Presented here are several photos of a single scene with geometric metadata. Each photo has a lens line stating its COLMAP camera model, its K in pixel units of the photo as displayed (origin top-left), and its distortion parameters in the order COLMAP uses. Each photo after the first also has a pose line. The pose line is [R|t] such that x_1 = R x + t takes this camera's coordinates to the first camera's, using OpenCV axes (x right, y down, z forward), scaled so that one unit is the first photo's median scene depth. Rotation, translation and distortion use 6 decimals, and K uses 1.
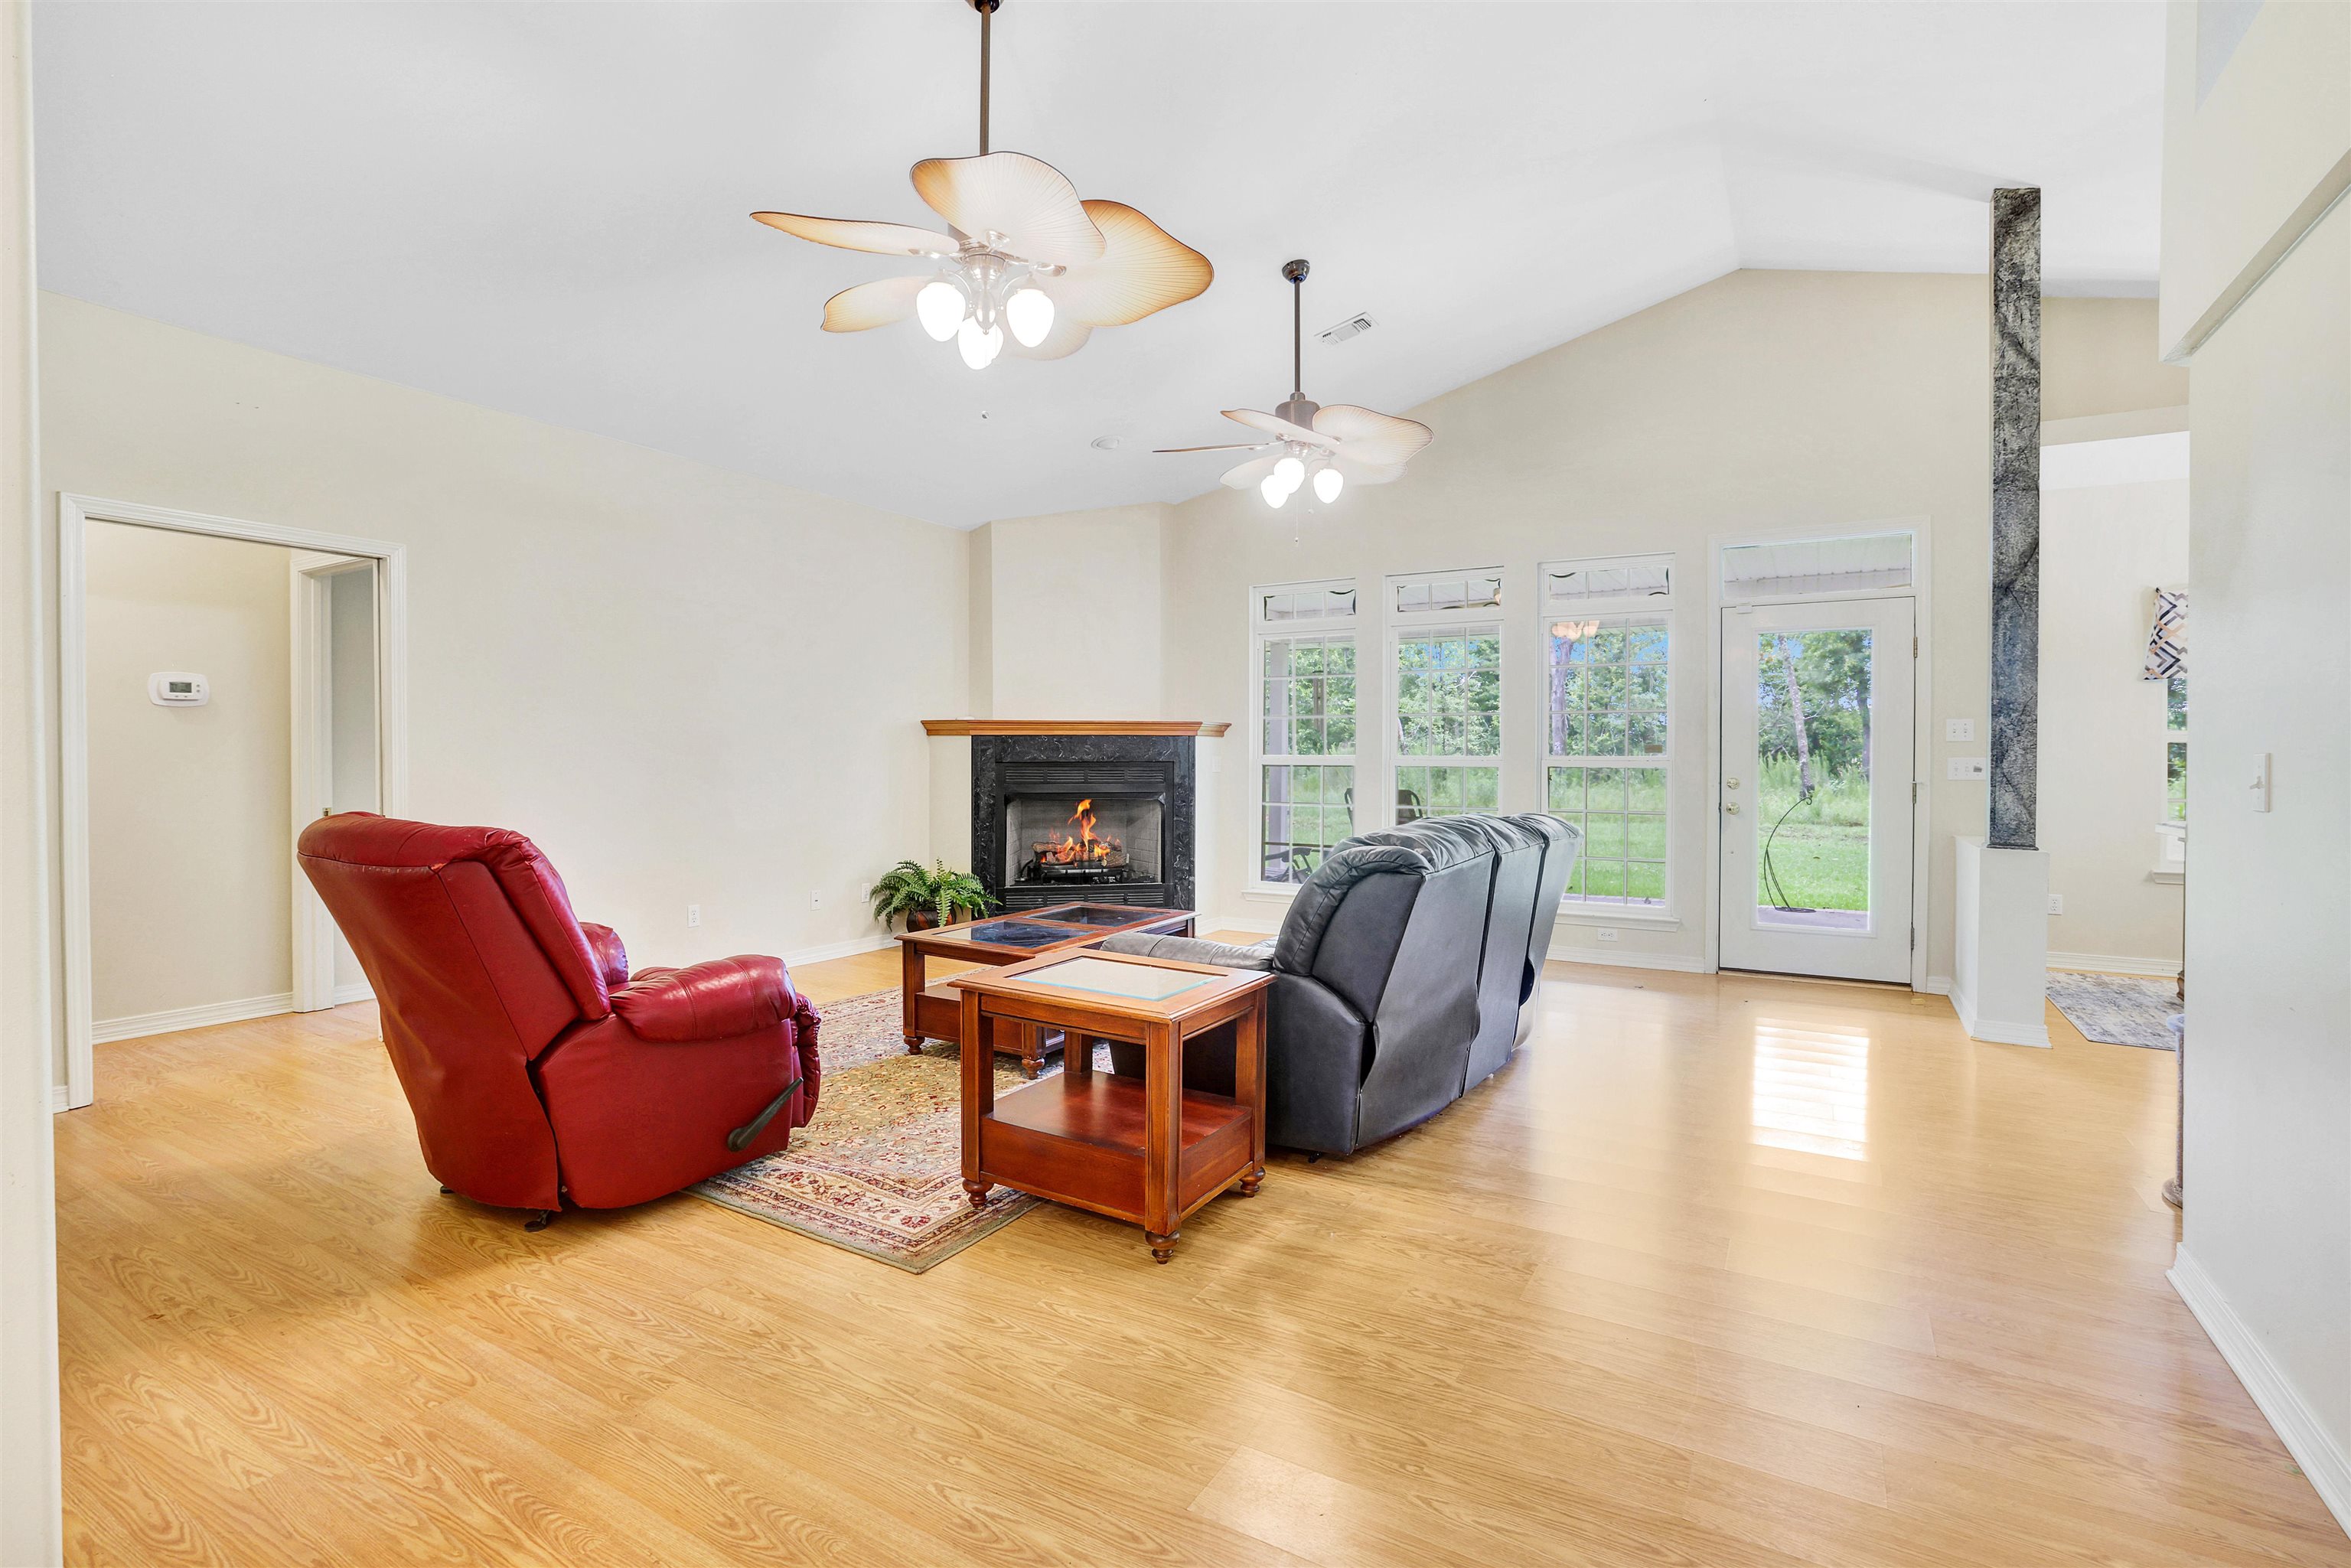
lens RADIAL K [[1098.9, 0, 1175.5], [0, 1098.9, 784.0], [0, 0, 1]] dist [-0.002052, -0.000463]
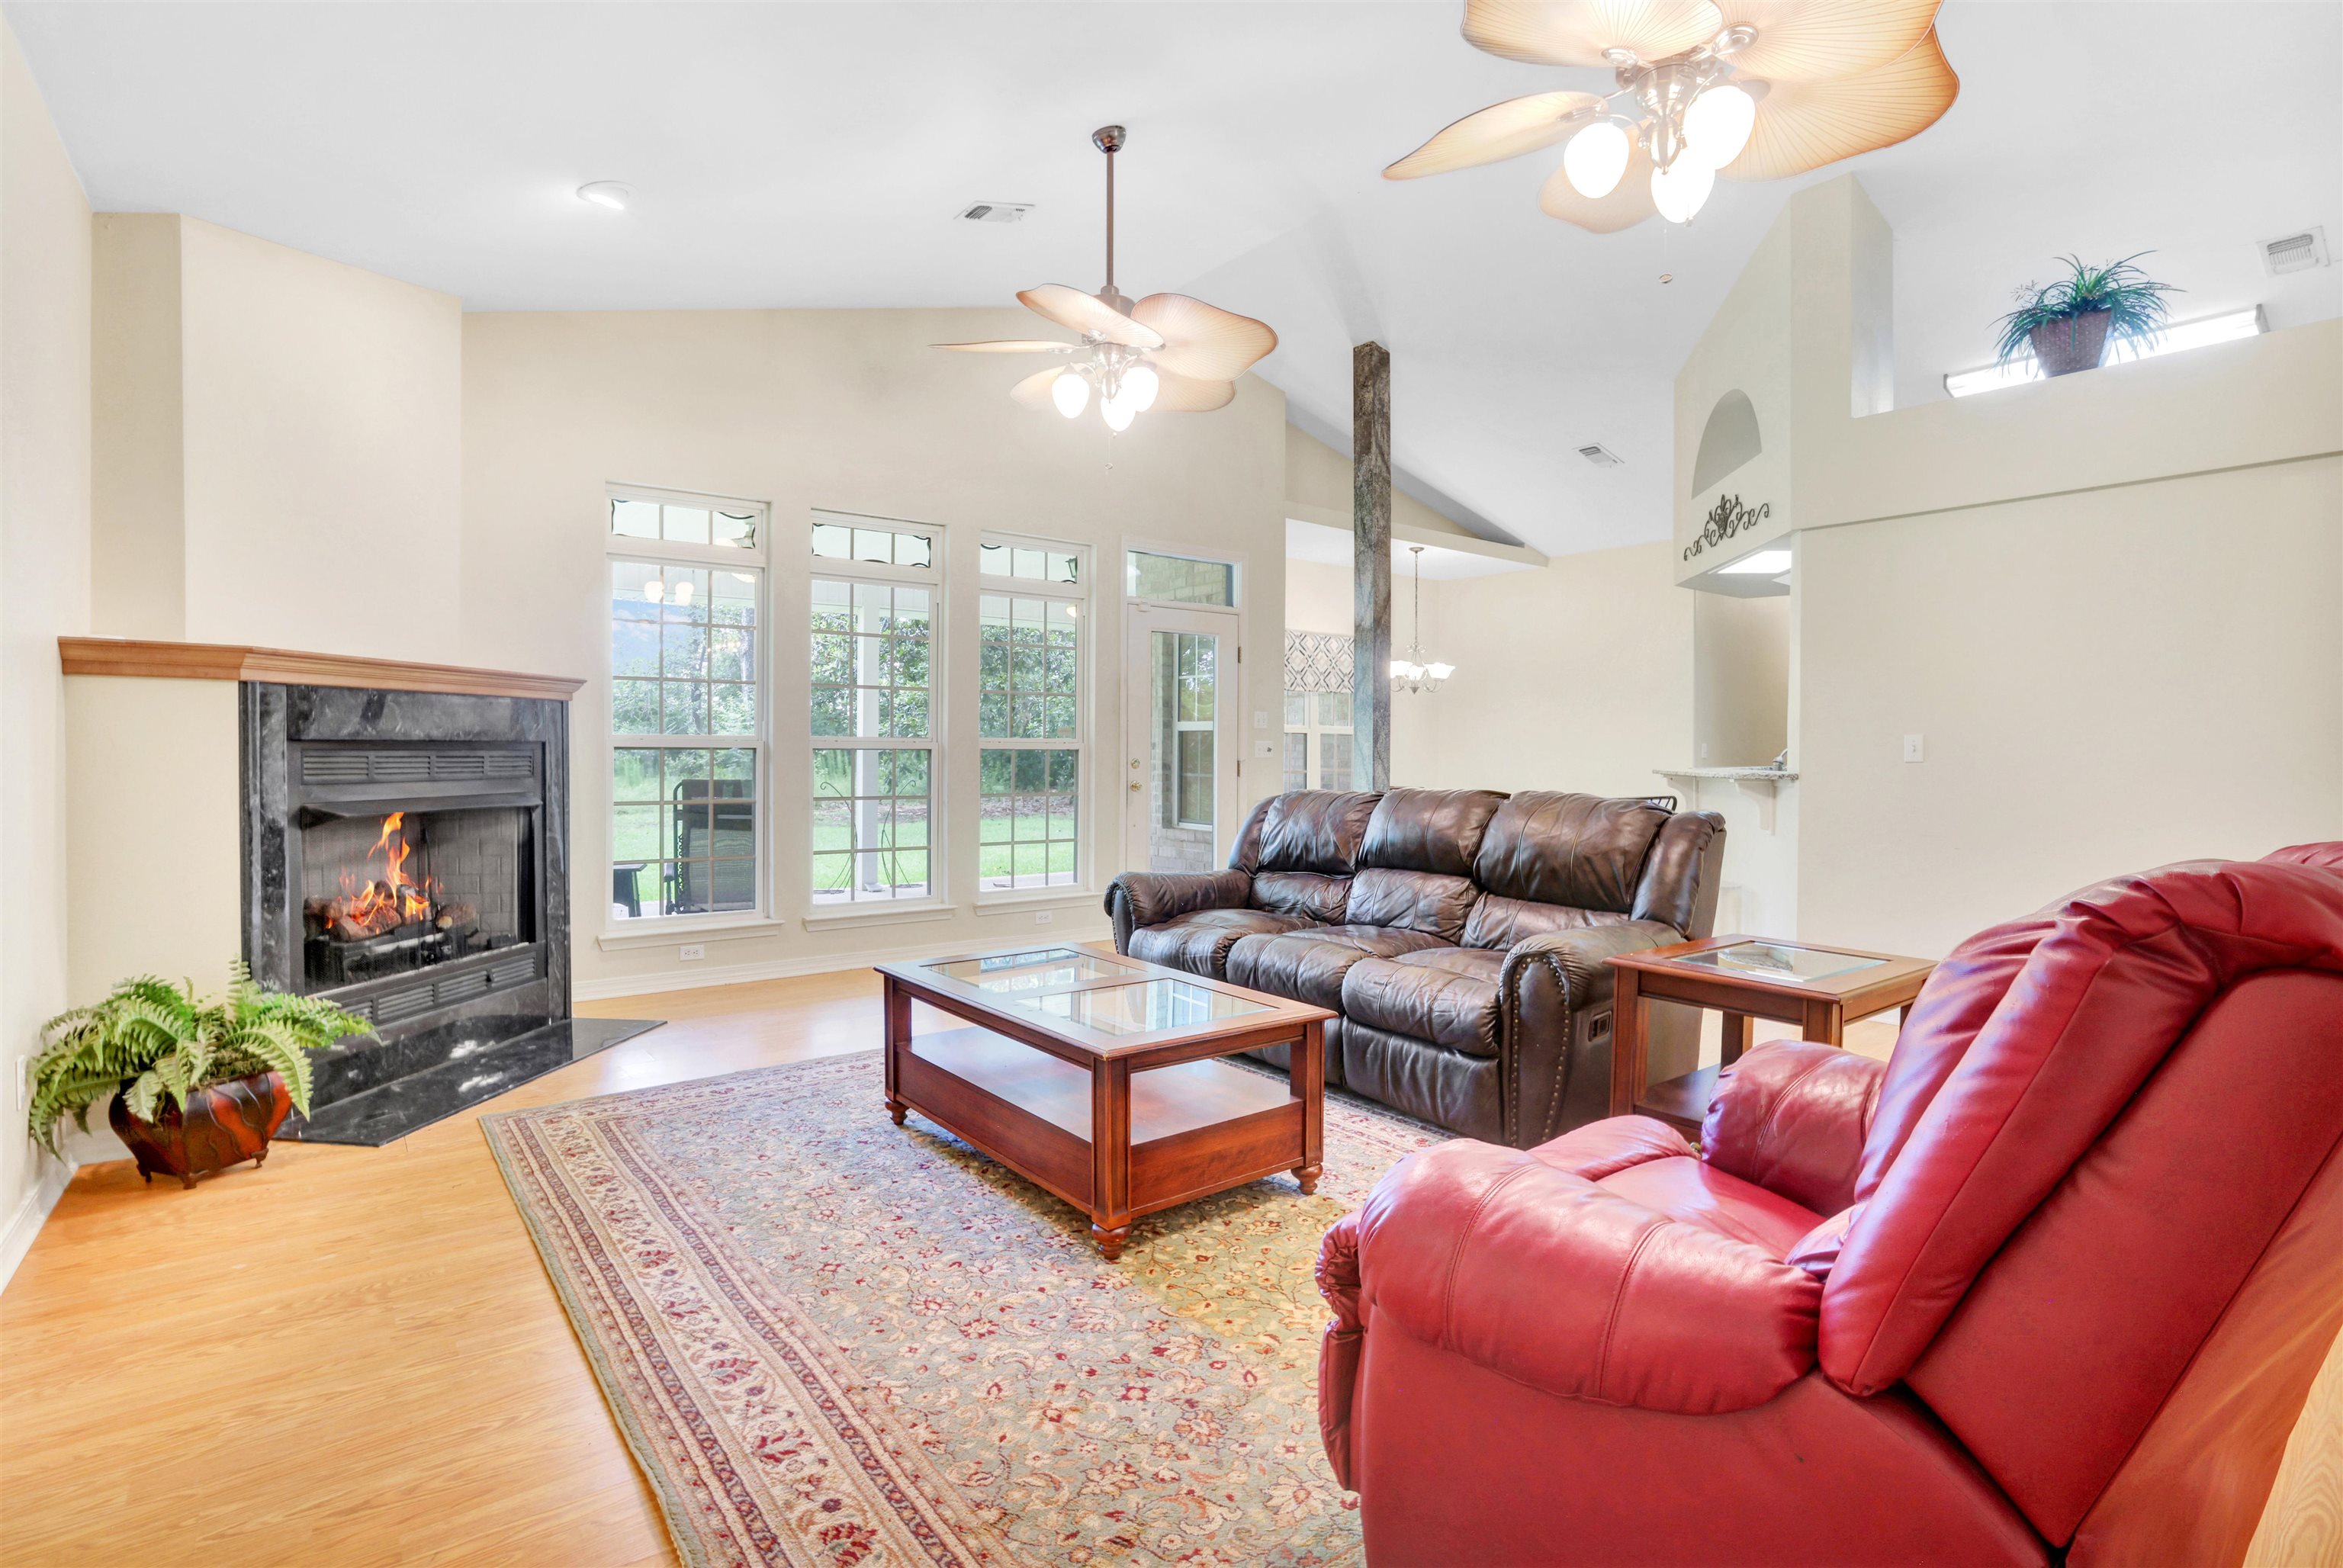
lens RADIAL K [[1104.3, 0, 1171.5], [0, 1104.3, 784.0], [0, 0, 1]] dist [-0.014700, 0.001344]
pose [[0.372648, -0.030841, 0.927460, -0.642608], [0.019969, 0.999483, 0.025212, -0.007651], [-0.927758, 0.009125, 0.373071, 0.658083]]
